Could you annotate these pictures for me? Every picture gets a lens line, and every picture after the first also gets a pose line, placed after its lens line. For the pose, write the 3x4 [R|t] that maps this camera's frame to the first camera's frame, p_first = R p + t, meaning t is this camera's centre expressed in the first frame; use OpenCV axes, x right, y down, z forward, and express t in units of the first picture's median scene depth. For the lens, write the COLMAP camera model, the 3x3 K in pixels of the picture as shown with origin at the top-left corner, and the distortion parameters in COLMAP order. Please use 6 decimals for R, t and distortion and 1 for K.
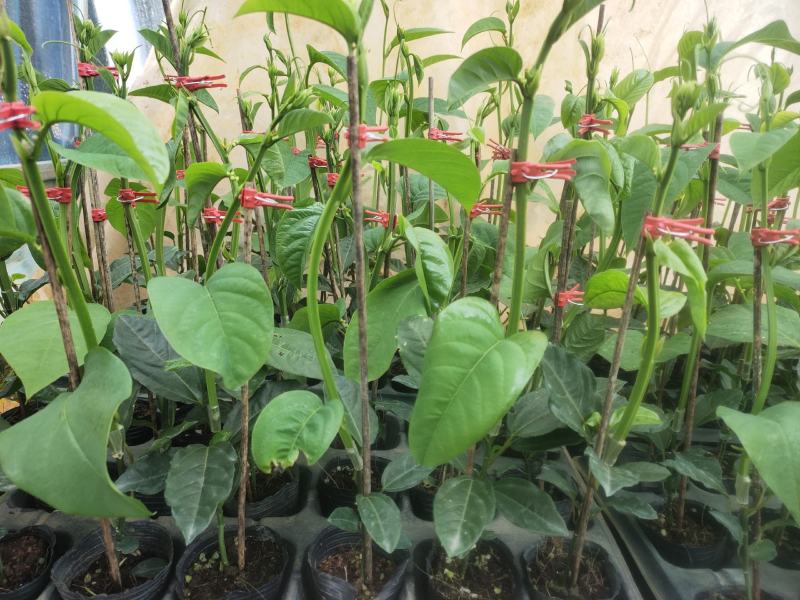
lens RADIAL K [[607.2, 0, 400.5], [0, 607.2, 296.3], [0, 0, 1]] dist [0.059241, -0.057993]
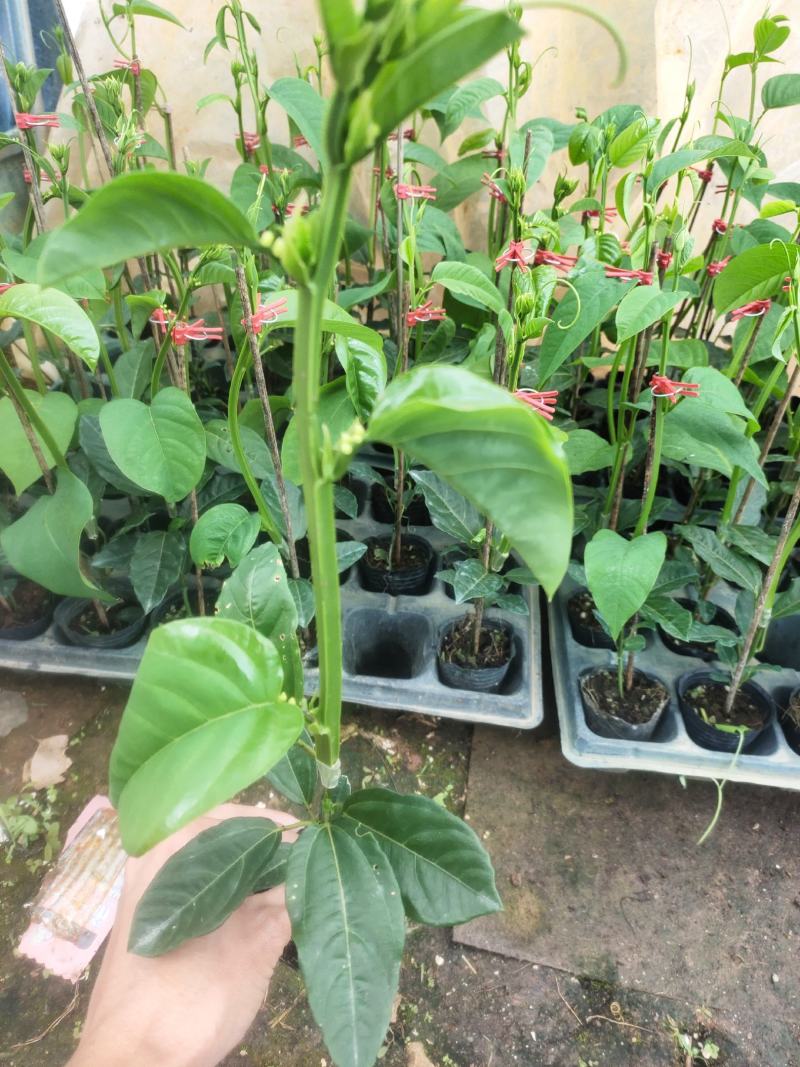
lens RADIAL K [[809.9, 0, 400.9], [0, 809.9, 537.5], [0, 0, 1]] dist [0.059241, -0.057993]
pose [[0.993418, 0.071544, -0.089453, 0.281504], [-0.033930, 0.929696, 0.366761, -0.337653], [0.109403, -0.361312, 0.926005, -0.422746]]
